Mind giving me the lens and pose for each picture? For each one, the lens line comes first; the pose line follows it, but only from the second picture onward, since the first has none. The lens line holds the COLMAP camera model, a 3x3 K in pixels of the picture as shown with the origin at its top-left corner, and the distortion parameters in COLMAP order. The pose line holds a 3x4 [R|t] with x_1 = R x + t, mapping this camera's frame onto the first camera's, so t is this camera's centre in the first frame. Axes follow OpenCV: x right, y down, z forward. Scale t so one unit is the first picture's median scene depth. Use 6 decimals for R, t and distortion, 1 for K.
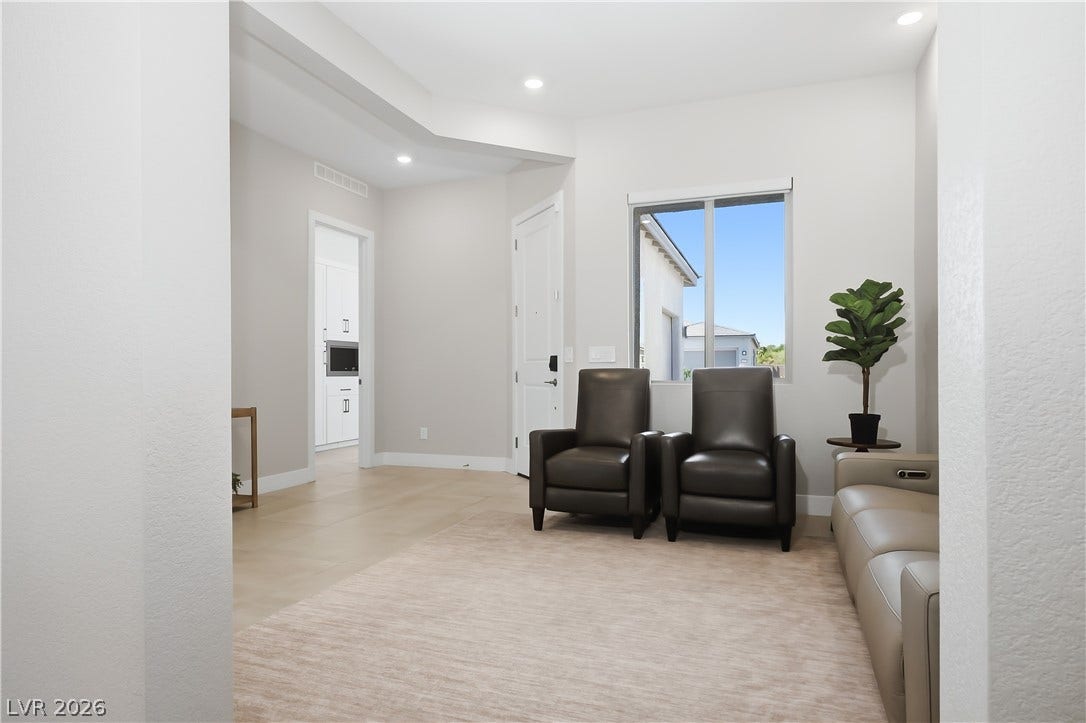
lens RADIAL K [[623.1, 0, 544.9], [0, 623.1, 364.9], [0, 0, 1]] dist [-0.005123, -0.000605]
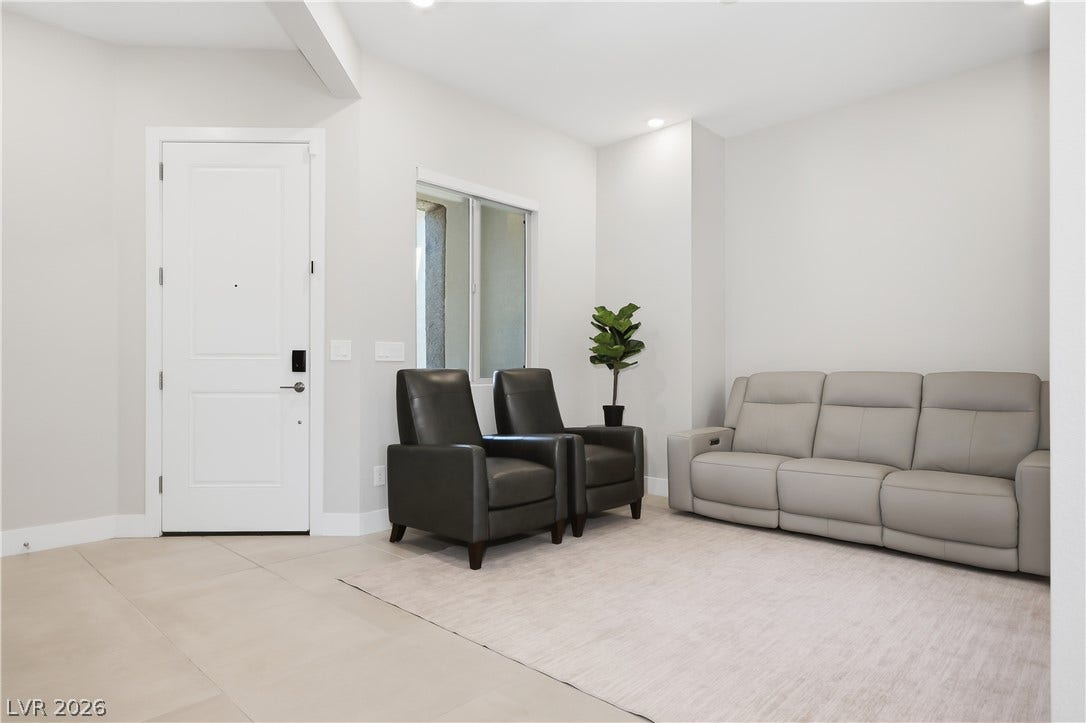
lens RADIAL K [[623.1, 0, 544.9], [0, 623.1, 361.5], [0, 0, 1]] dist [-0.005123, -0.000605]
pose [[0.396061, 0.018707, 0.918033, -0.754144], [-0.008583, 0.999824, -0.016671, 0.010300], [-0.918184, -0.001276, 0.396152, 0.629200]]
